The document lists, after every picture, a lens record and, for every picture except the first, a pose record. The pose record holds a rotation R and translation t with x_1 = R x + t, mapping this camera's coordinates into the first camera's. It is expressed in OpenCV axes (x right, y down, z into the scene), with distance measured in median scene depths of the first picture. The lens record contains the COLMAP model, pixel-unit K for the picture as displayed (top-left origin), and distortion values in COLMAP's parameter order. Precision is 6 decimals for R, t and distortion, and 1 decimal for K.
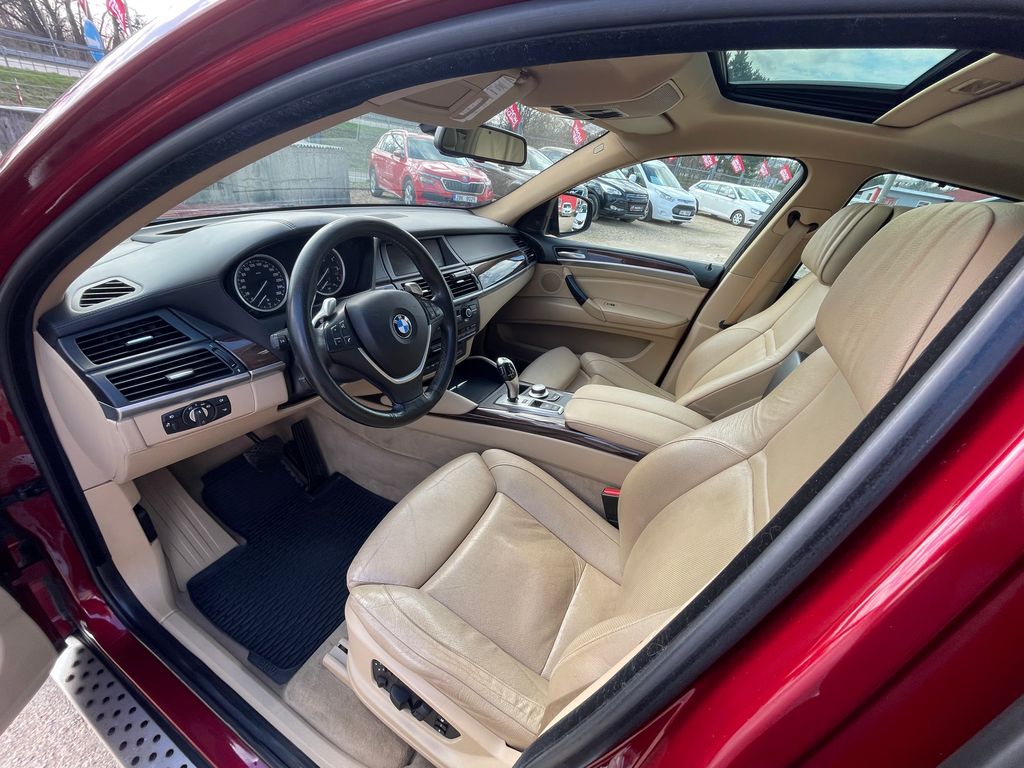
lens RADIAL K [[413.6, 0, 511.1], [0, 413.6, 387.8], [0, 0, 1]] dist [-0.005322, 0.001438]
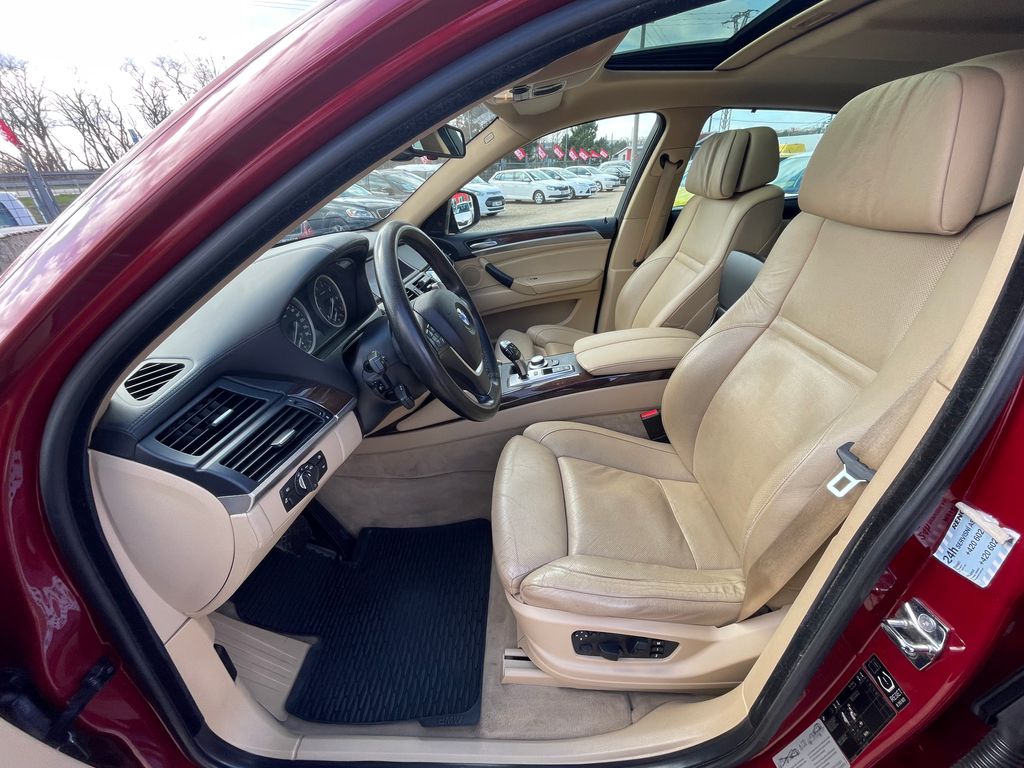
lens RADIAL K [[413.6, 0, 510.7], [0, 413.6, 387.2], [0, 0, 1]] dist [-0.005322, 0.001438]
pose [[0.887114, -0.357719, 0.291660, -0.313365], [0.365116, 0.930457, 0.030661, 0.008224], [-0.282345, 0.079290, 0.956030, 0.018209]]
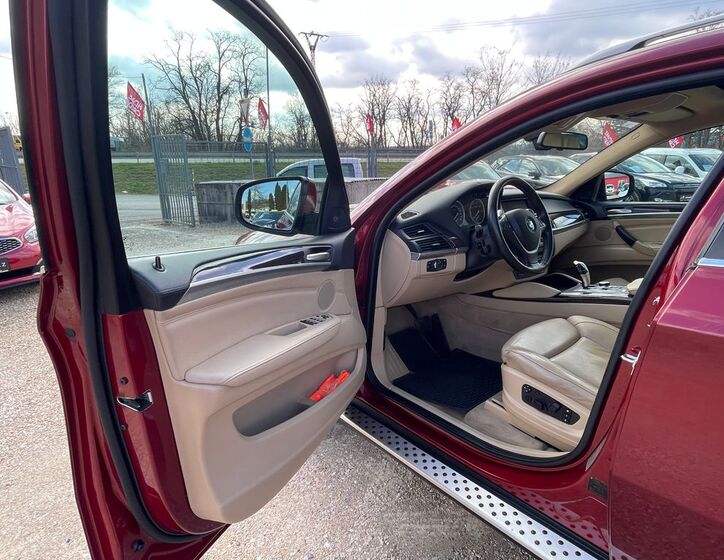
lens RADIAL K [[421.7, 0, 359.0], [0, 421.7, 284.5], [0, 0, 1]] dist [-0.002054, -0.002596]
pose [[0.920306, -0.035559, -0.389579, -0.147133], [-0.070803, 0.964273, -0.255273, 0.435373], [0.384738, 0.262513, 0.884909, -0.643502]]
